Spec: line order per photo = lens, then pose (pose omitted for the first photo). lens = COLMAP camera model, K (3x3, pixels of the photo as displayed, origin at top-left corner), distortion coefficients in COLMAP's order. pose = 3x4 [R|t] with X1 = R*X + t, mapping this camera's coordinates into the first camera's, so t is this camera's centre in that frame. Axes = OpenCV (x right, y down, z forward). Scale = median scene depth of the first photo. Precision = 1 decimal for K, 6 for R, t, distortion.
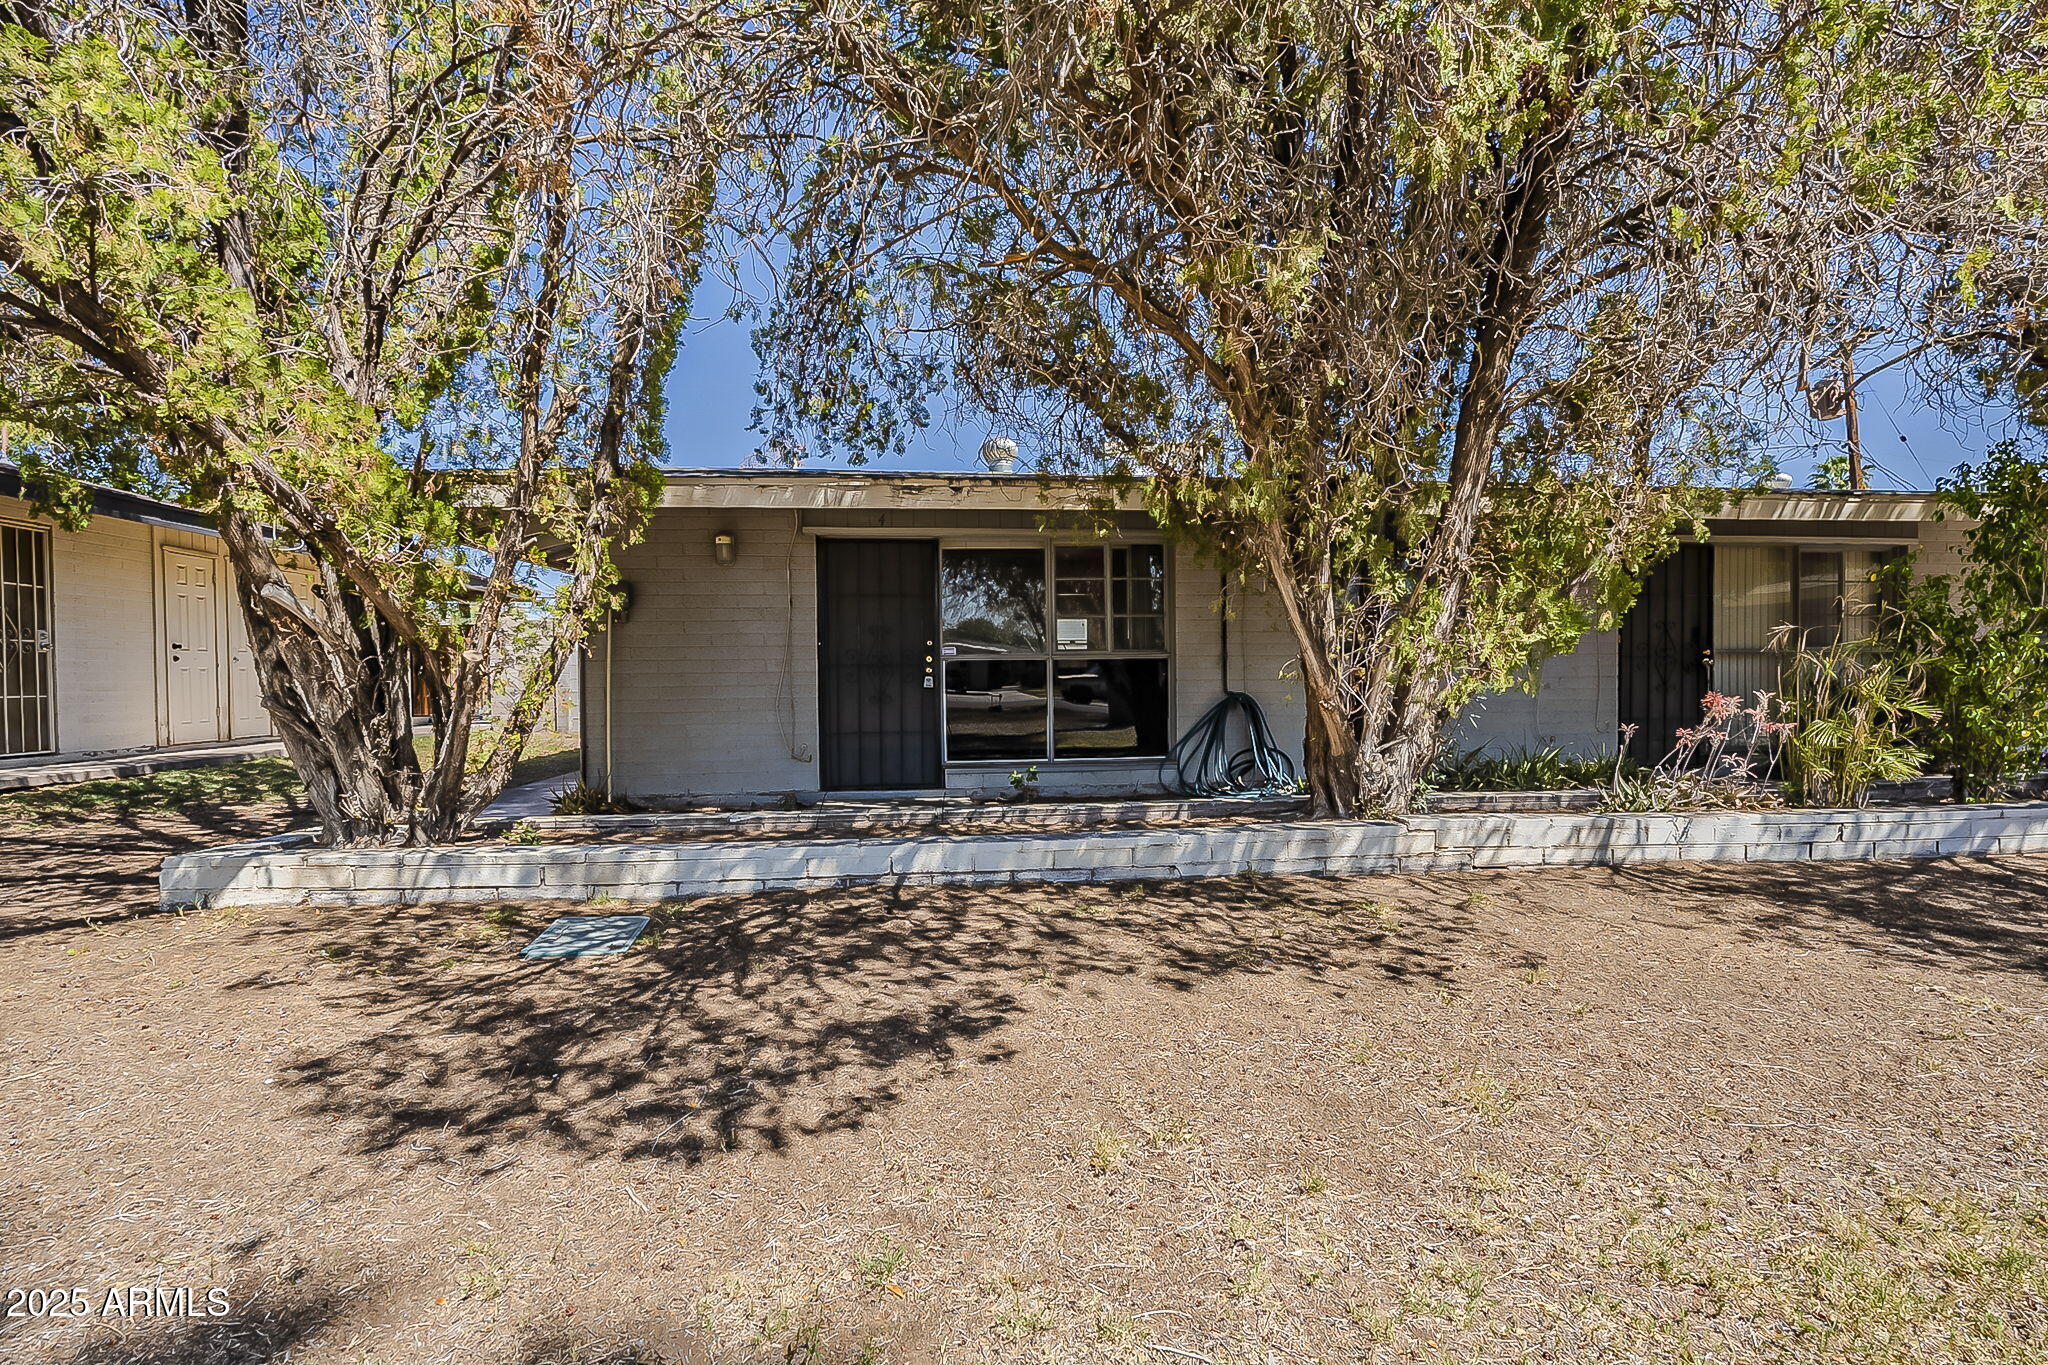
lens RADIAL K [[900.7, 0, 1035.8], [0, 900.7, 684.8], [0, 0, 1]] dist [-0.001742, -0.000650]
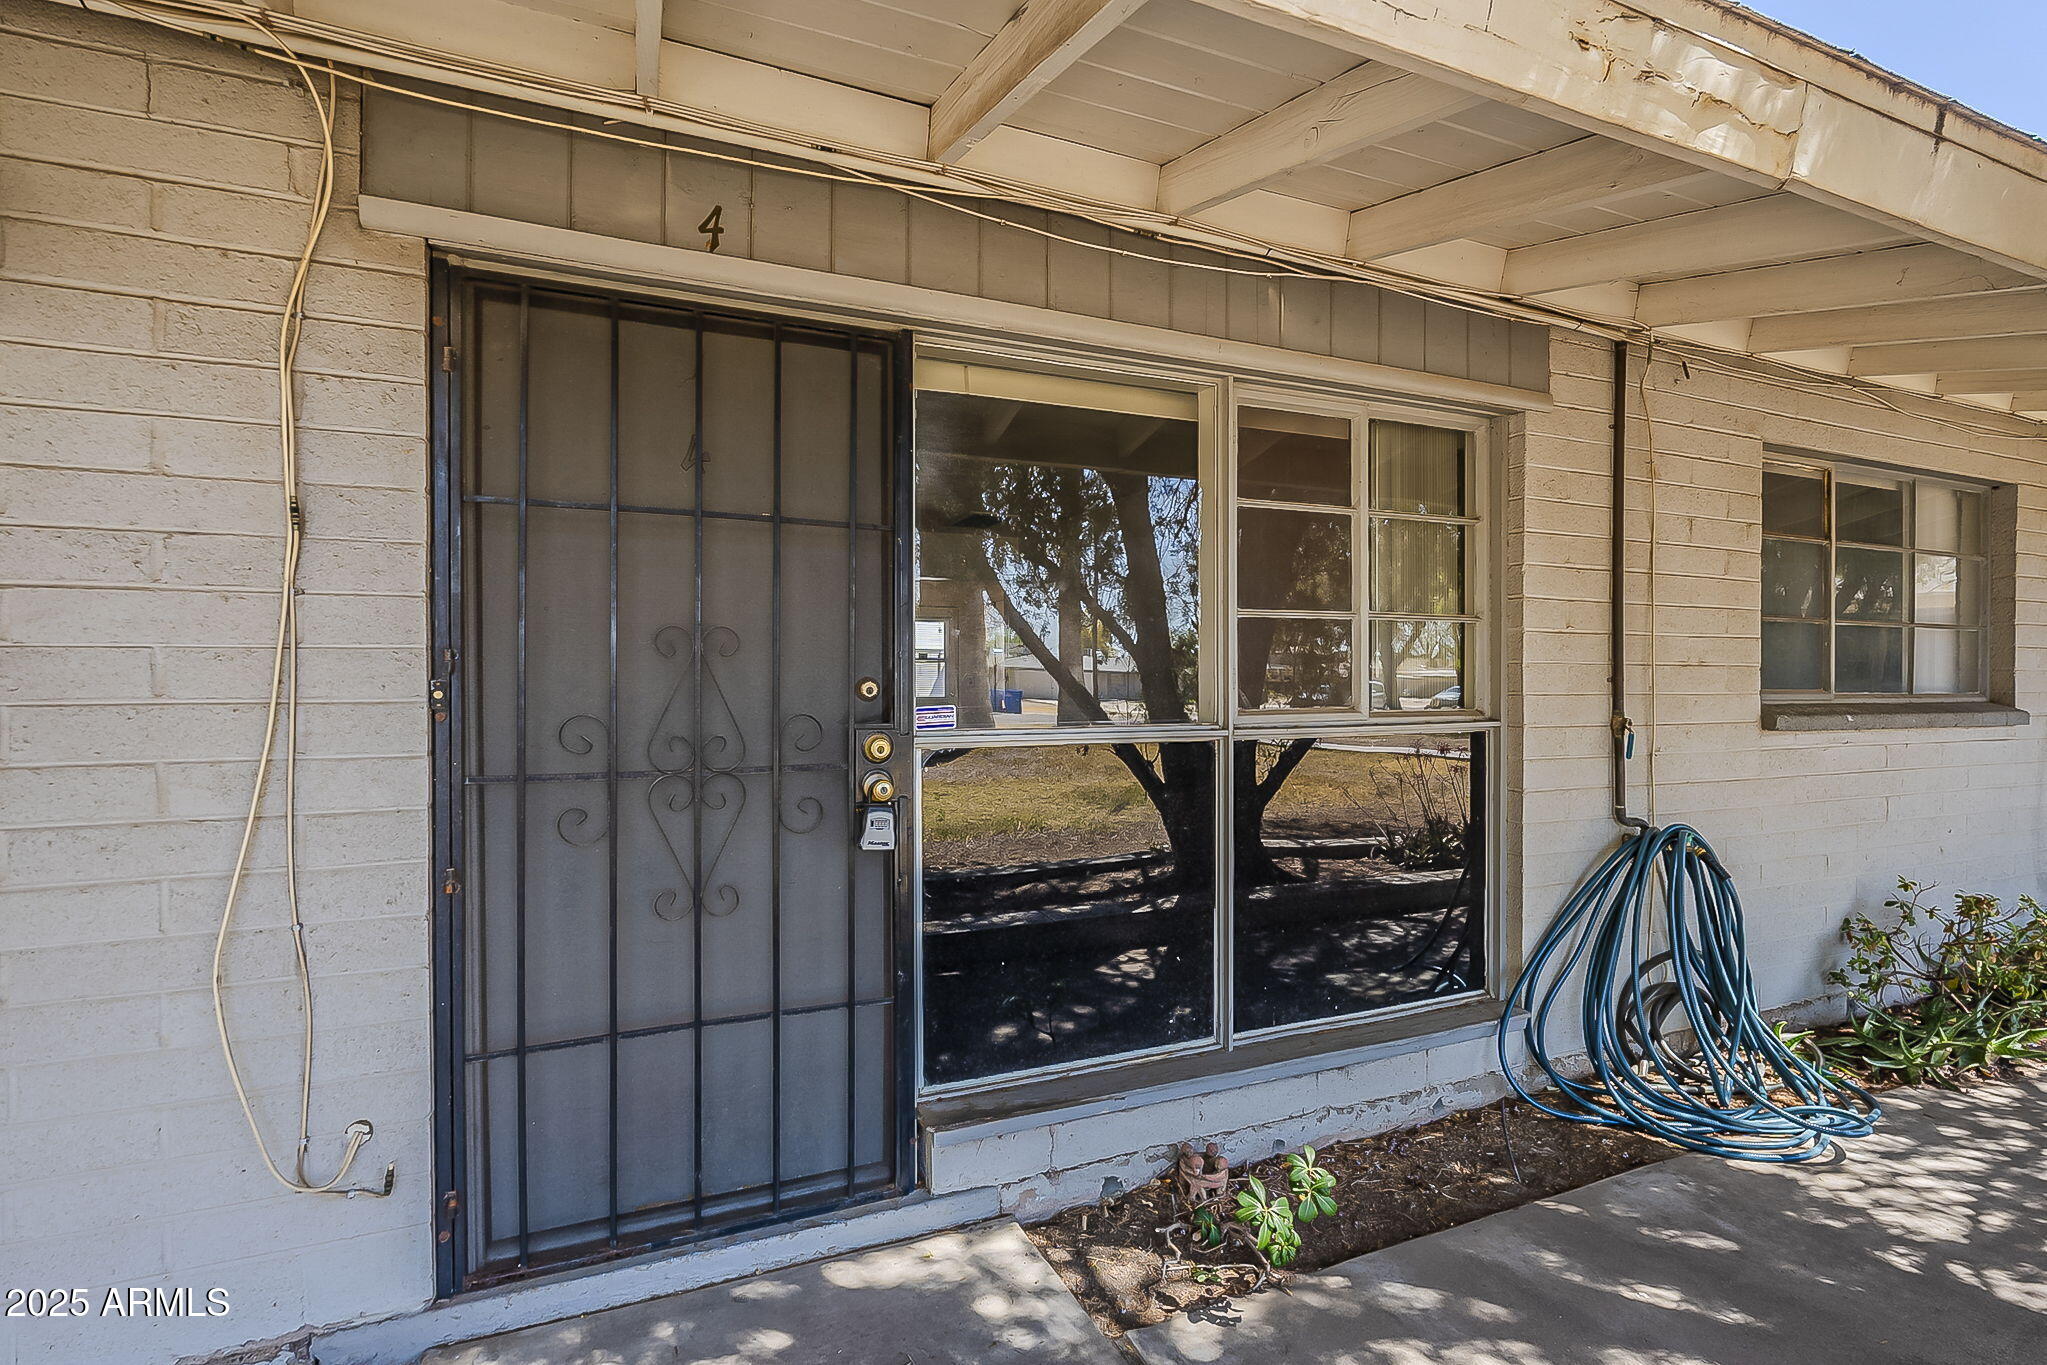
lens RADIAL K [[927.1, 0, 1025.6], [0, 927.1, 687.4], [0, 0, 1]] dist [-0.001908, -0.000408]
pose [[0.967794, 0.005578, 0.251684, -0.222527], [-0.002322, 0.999910, -0.013233, -0.065602], [-0.251735, 0.012222, 0.967719, 1.069077]]
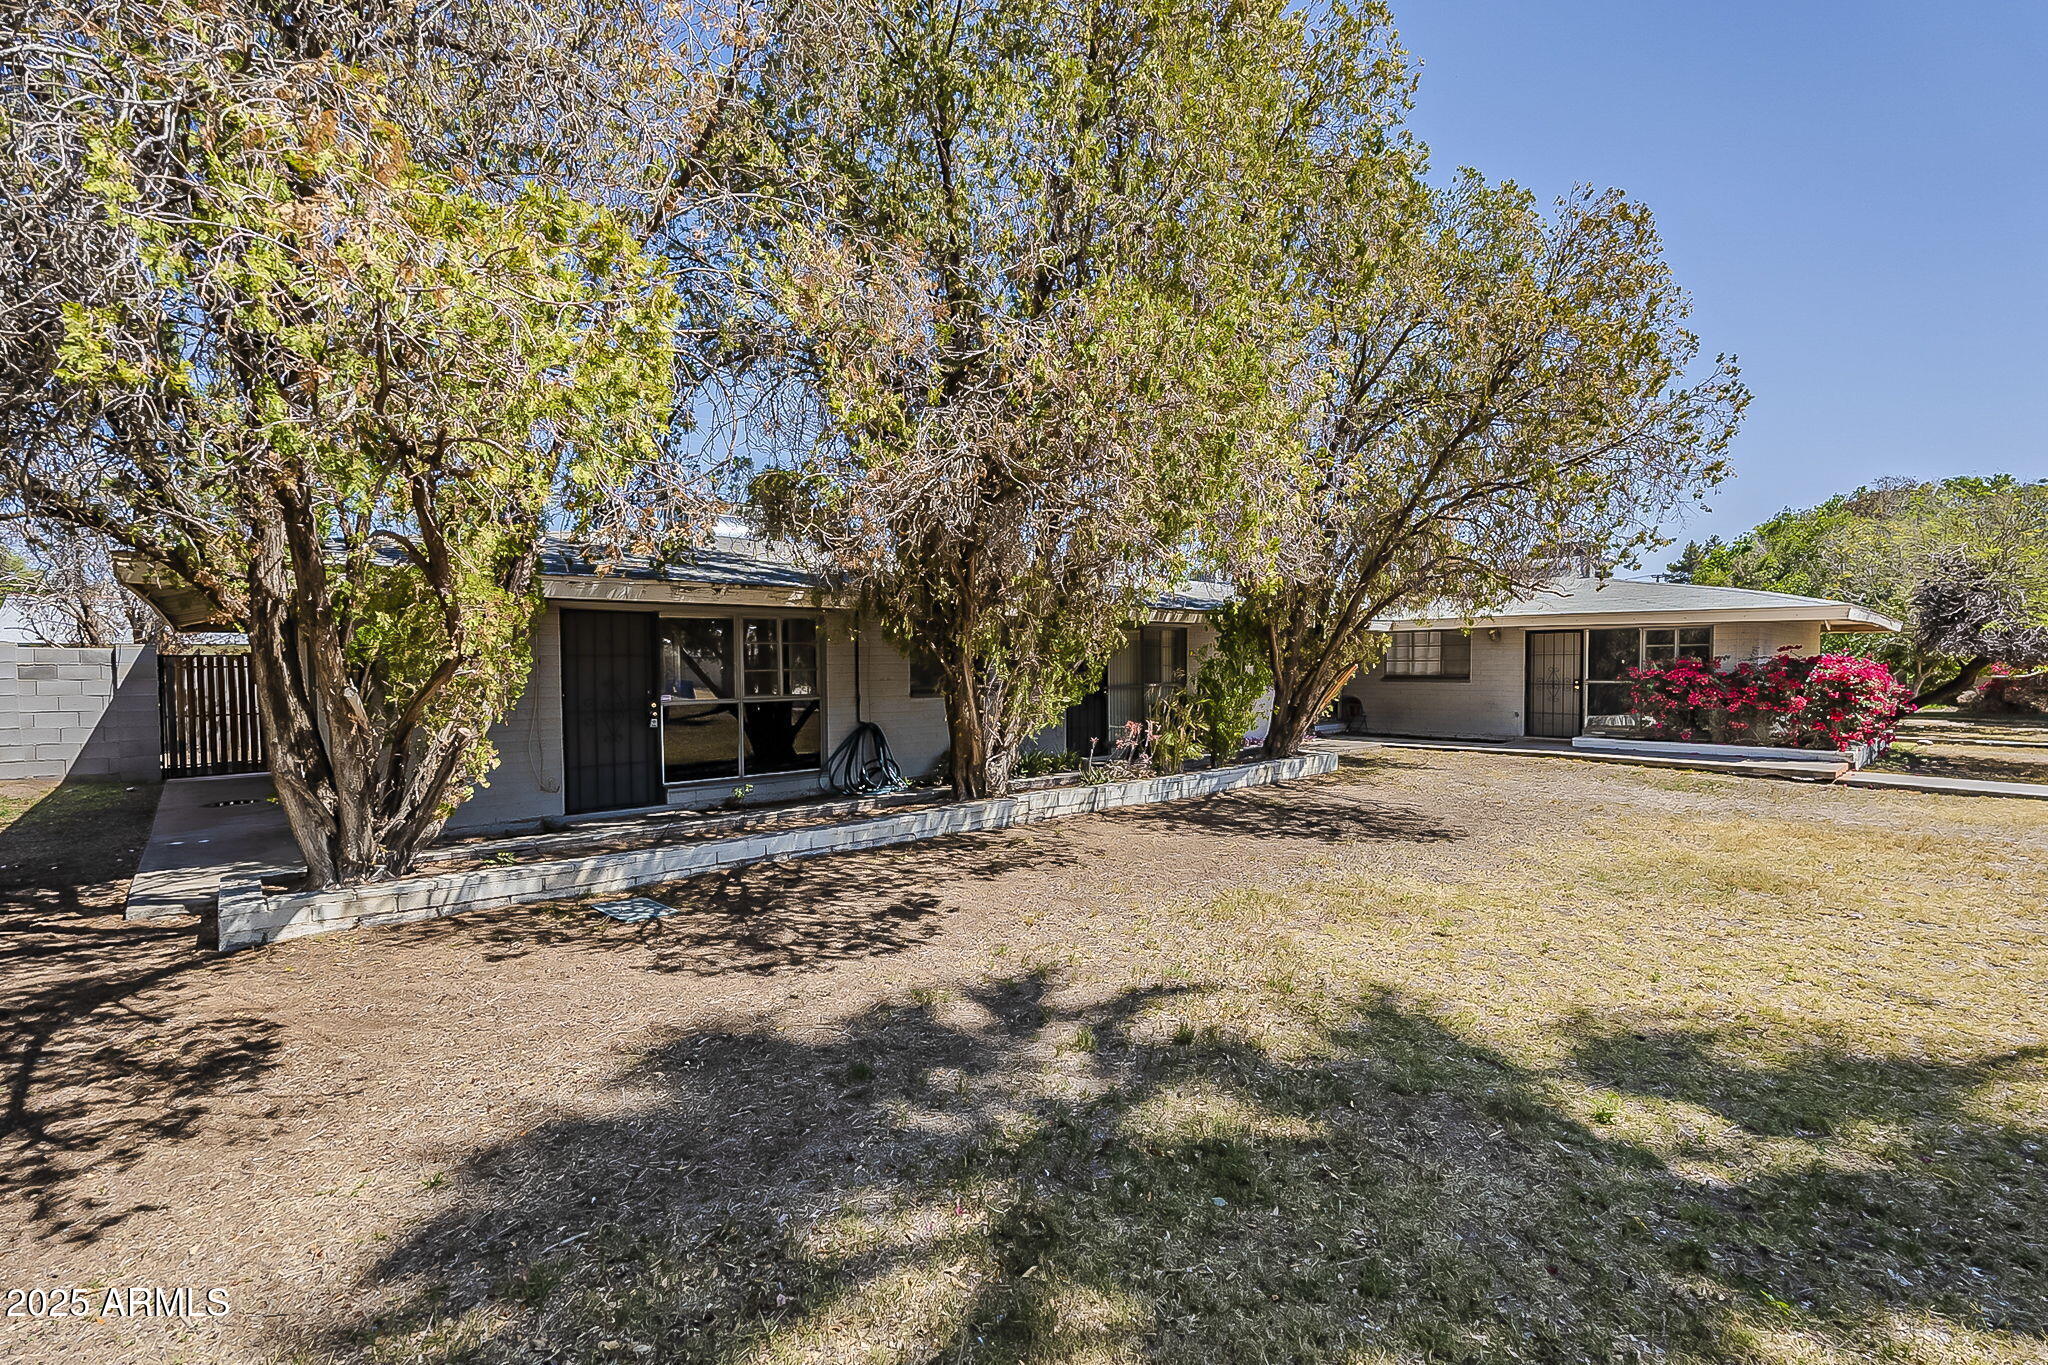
lens RADIAL K [[870.1, 0, 1016.1], [0, 870.1, 684.9], [0, 0, 1]] dist [-0.002136, -0.000316]
pose [[0.822248, -0.009174, 0.569055, -0.609811], [0.005923, 0.999954, 0.007562, -0.097137], [-0.569098, -0.002848, 0.822265, -0.487193]]
